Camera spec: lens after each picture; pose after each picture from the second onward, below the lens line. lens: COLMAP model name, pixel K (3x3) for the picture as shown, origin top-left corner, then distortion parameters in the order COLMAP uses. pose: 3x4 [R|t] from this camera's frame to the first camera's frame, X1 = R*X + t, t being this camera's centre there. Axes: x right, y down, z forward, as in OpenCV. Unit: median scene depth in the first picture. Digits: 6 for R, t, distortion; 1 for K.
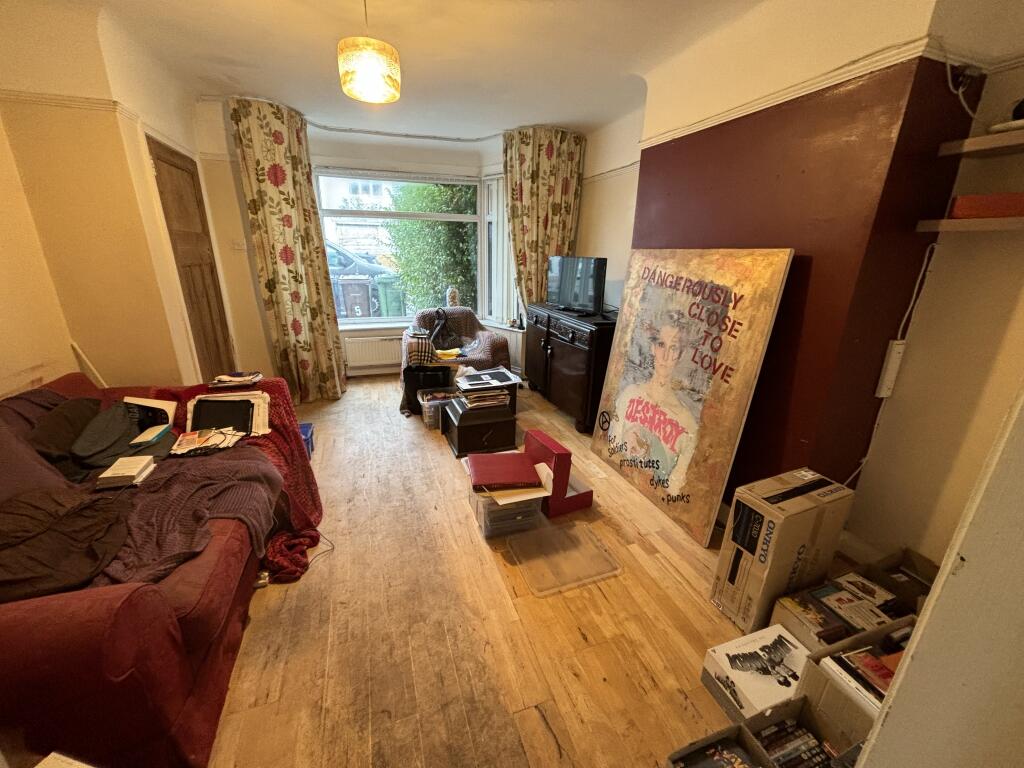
lens RADIAL K [[407.7, 0, 509.5], [0, 407.7, 385.3], [0, 0, 1]] dist [0.001199, -0.000032]
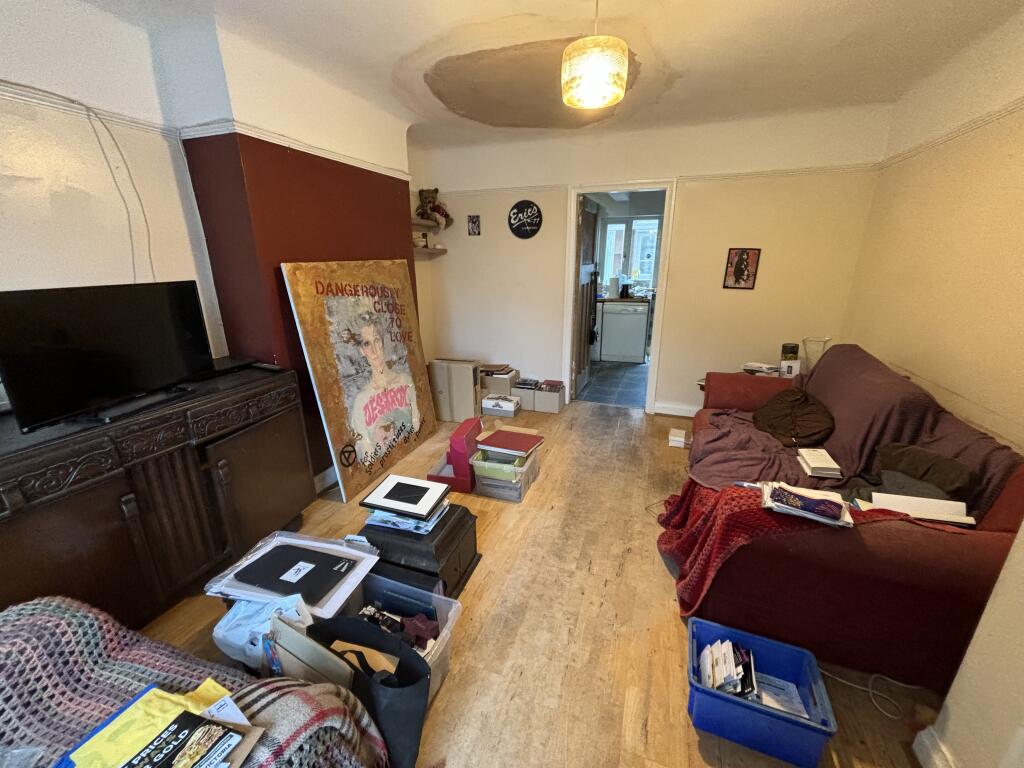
lens RADIAL K [[407.7, 0, 513.0], [0, 407.7, 384.4], [0, 0, 1]] dist [0.001199, -0.000032]
pose [[-0.776306, -0.198427, 0.598311, -0.664582], [0.192461, 0.829229, 0.524727, -0.534033], [-0.600257, 0.522500, -0.605545, 1.523376]]
